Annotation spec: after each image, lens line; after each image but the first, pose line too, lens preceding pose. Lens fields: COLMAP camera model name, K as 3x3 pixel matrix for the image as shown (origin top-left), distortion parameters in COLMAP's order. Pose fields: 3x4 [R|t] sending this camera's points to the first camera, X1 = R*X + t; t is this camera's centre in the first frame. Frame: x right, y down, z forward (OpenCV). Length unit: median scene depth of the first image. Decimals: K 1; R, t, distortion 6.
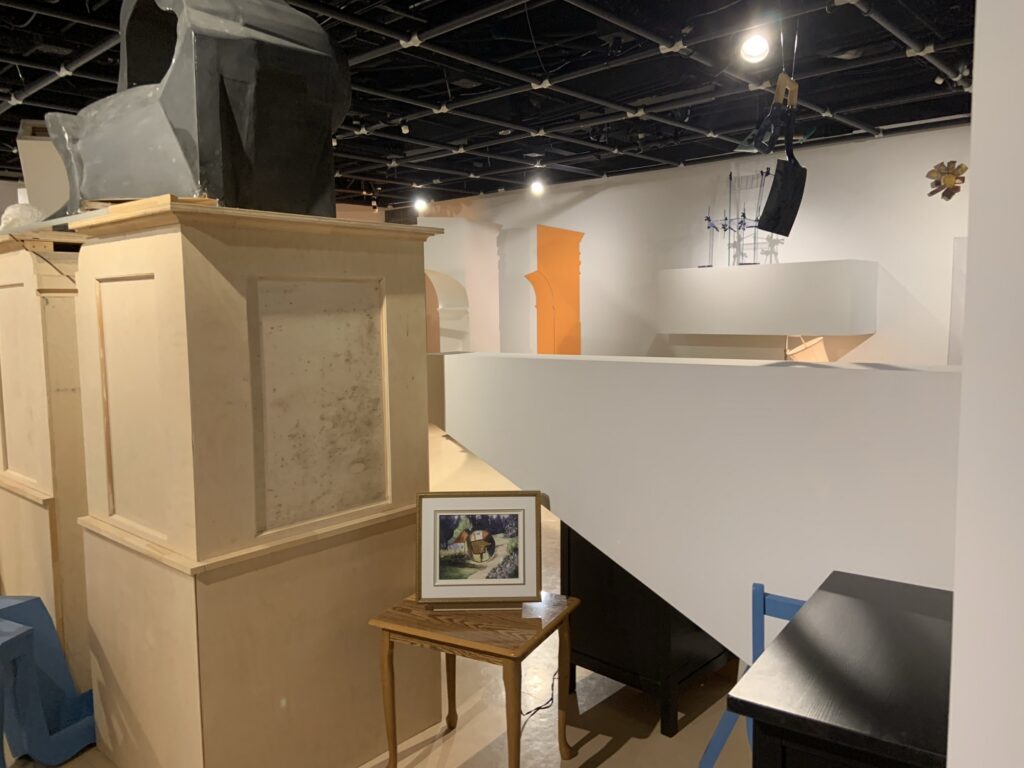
lens RADIAL K [[782.2, 0, 512.0], [0, 782.2, 384.0], [0, 0, 1]] dist [0.065731, -0.002002]
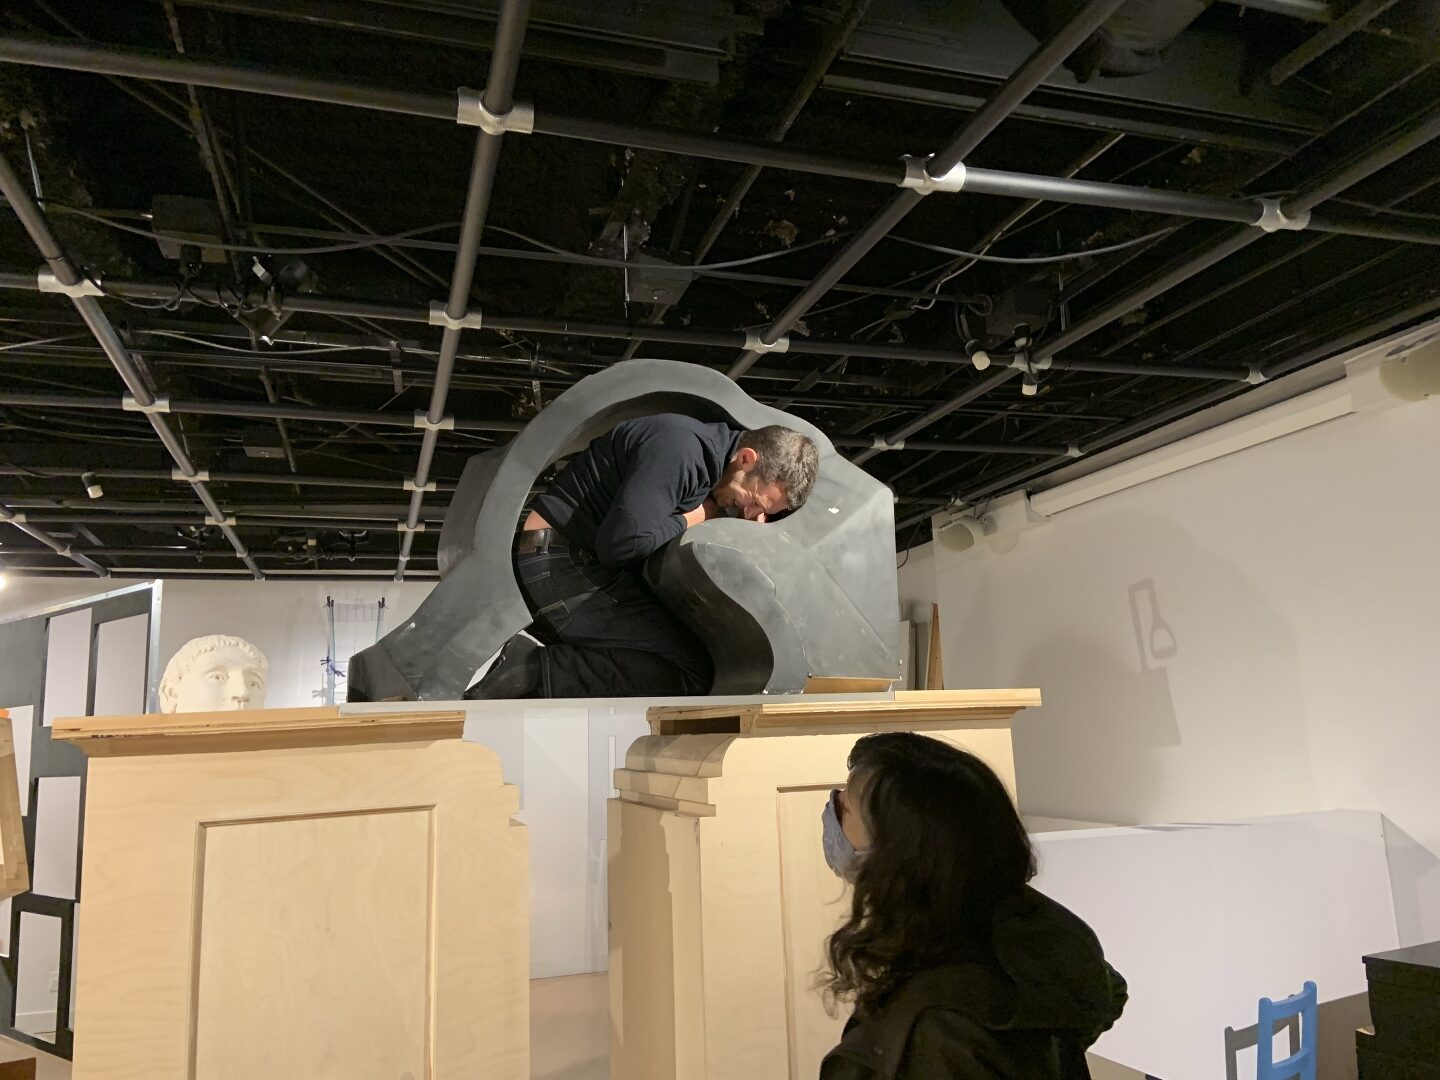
lens RADIAL K [[1094.2, 0, 727.2], [0, 1094.2, 541.6], [0, 0, 1]] dist [0.118972, -0.170047]
pose [[0.483530, 0.137551, 0.864453, -0.438455], [0.116065, 0.968781, -0.219072, -0.044108], [-0.867599, 0.206260, 0.452470, 0.184721]]
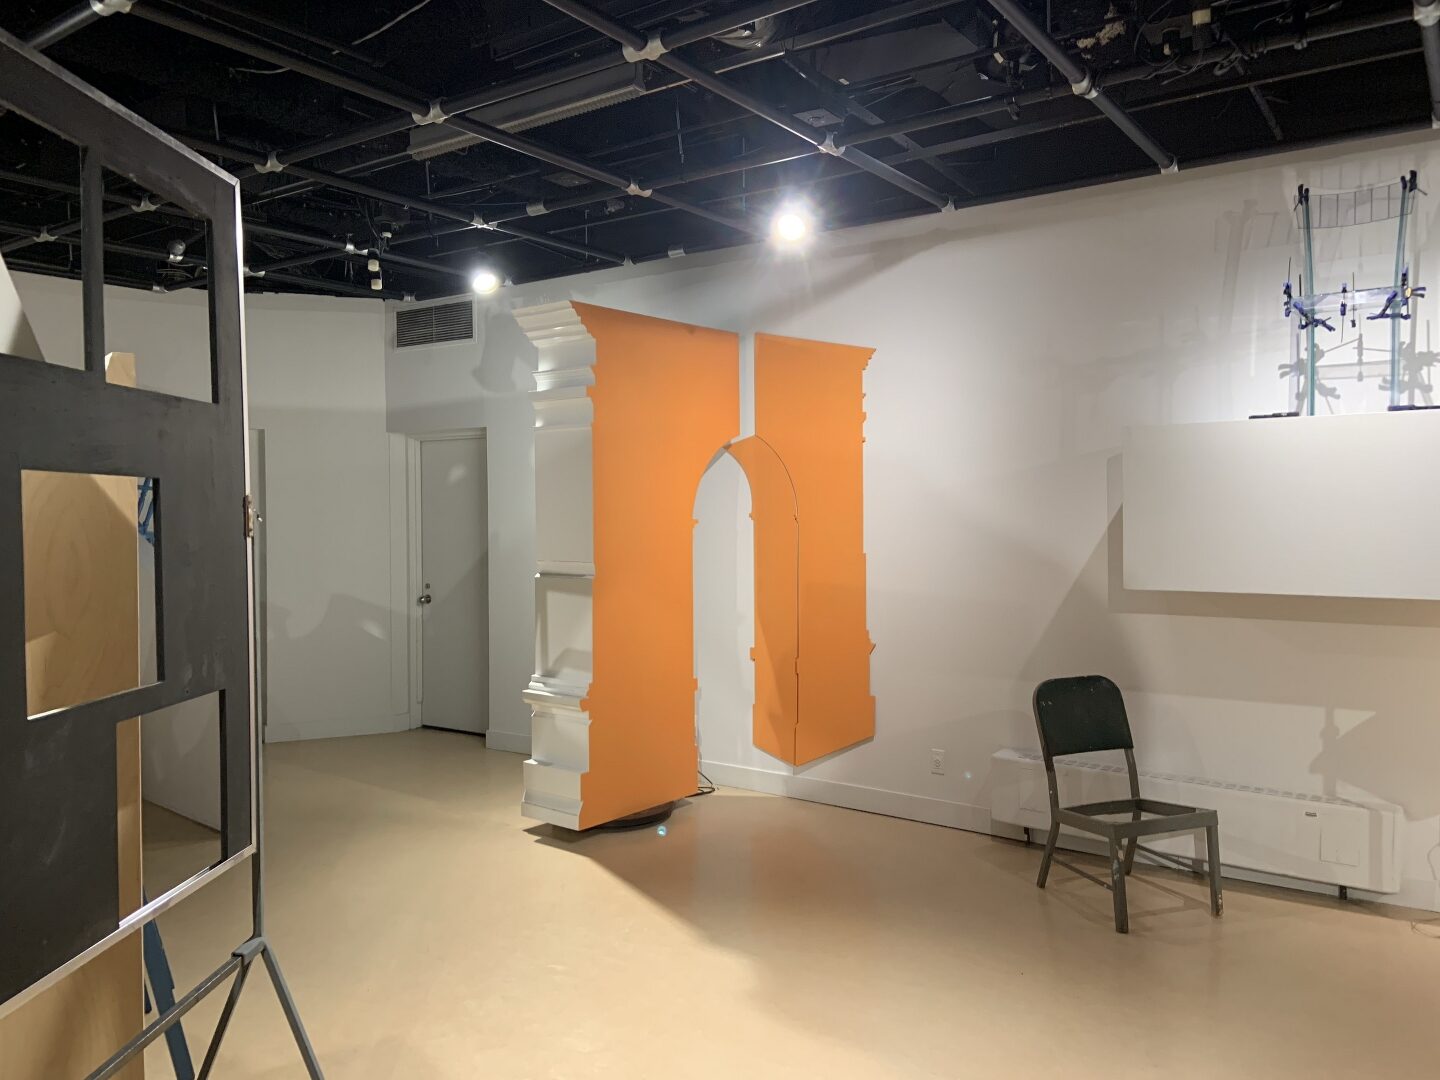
lens RADIAL K [[1081.8, 0, 719.7], [0, 1081.8, 533.1], [0, 0, 1]] dist [0.122101, -0.159360]
pose [[0.990549, -0.000498, 0.137155, -0.087445], [0.011142, 0.996981, -0.076845, -0.052198], [-0.136703, 0.077647, 0.987564, 0.487683]]
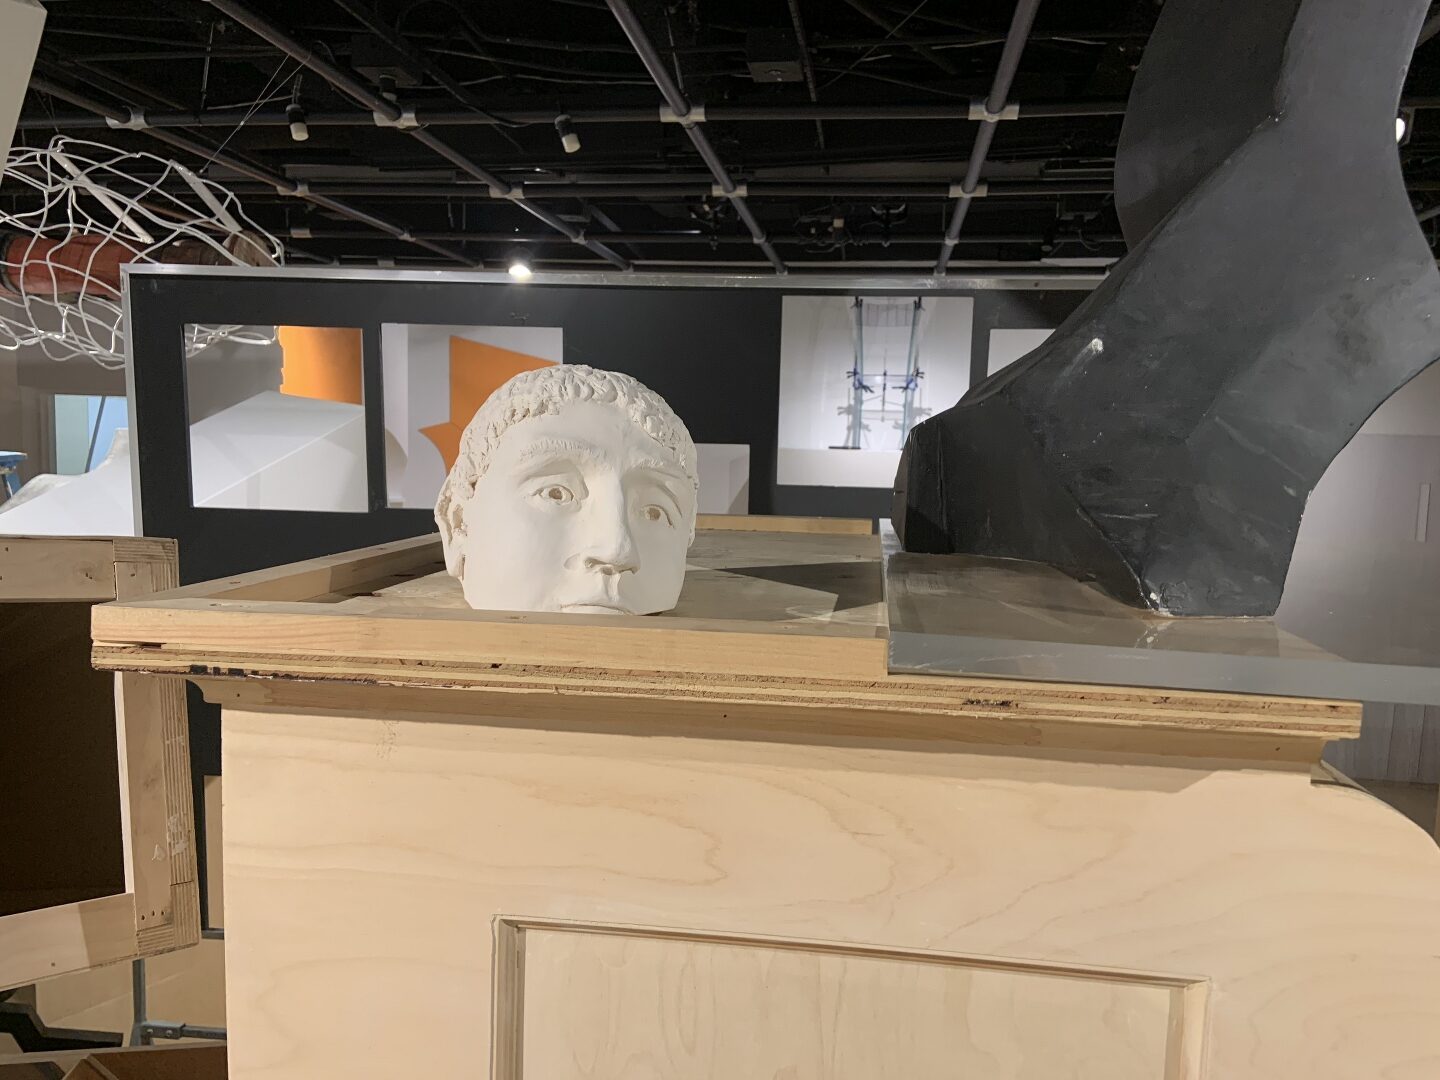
lens RADIAL K [[1094.2, 0, 727.2], [0, 1094.2, 541.6], [0, 0, 1]] dist [0.118972, -0.170047]
pose [[0.818192, -0.022843, 0.574491, -0.299443], [0.020372, 0.999735, 0.010738, -0.082835], [-0.574584, 0.002918, 0.818441, 0.339769]]
